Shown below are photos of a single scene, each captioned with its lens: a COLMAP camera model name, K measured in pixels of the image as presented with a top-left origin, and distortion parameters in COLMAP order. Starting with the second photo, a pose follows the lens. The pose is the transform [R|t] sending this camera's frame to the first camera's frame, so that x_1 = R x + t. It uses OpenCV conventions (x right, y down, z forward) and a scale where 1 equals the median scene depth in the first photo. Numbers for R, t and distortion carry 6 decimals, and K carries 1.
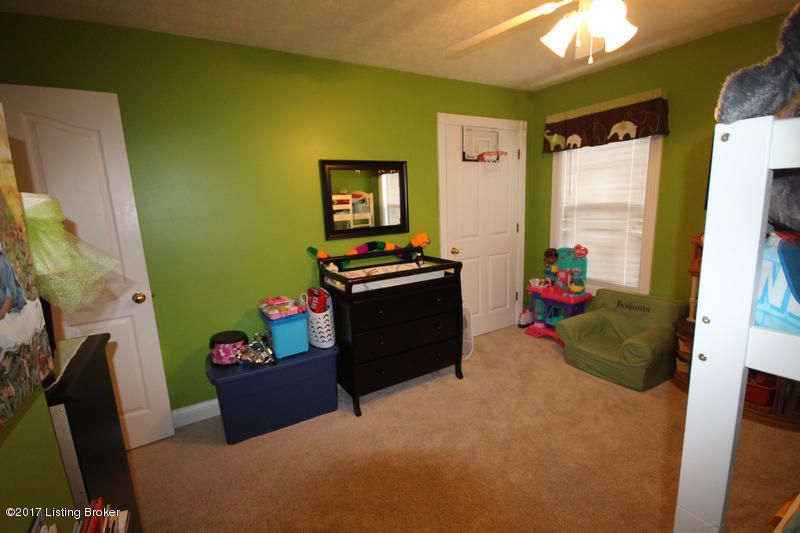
lens RADIAL K [[364.1, 0, 400.0], [0, 364.1, 266.5], [0, 0, 1]] dist [0.000248, -0.000014]
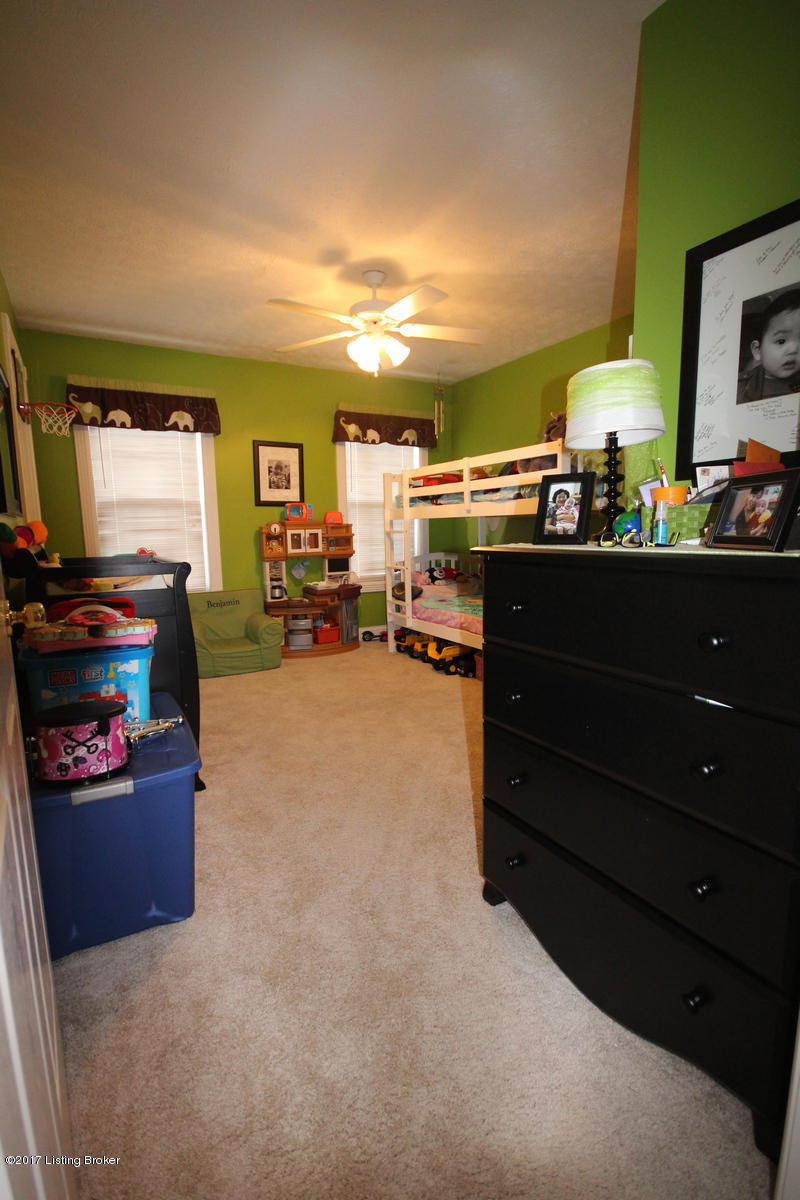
lens RADIAL K [[546.1, 0, 400.0], [0, 546.1, 600.0], [0, 0, 1]] dist [0.000248, -0.000014]
pose [[0.019374, -0.104474, 0.994339, -0.759051], [0.187615, 0.977239, 0.099022, 0.041742], [-0.982052, 0.184635, 0.038534, 0.436724]]
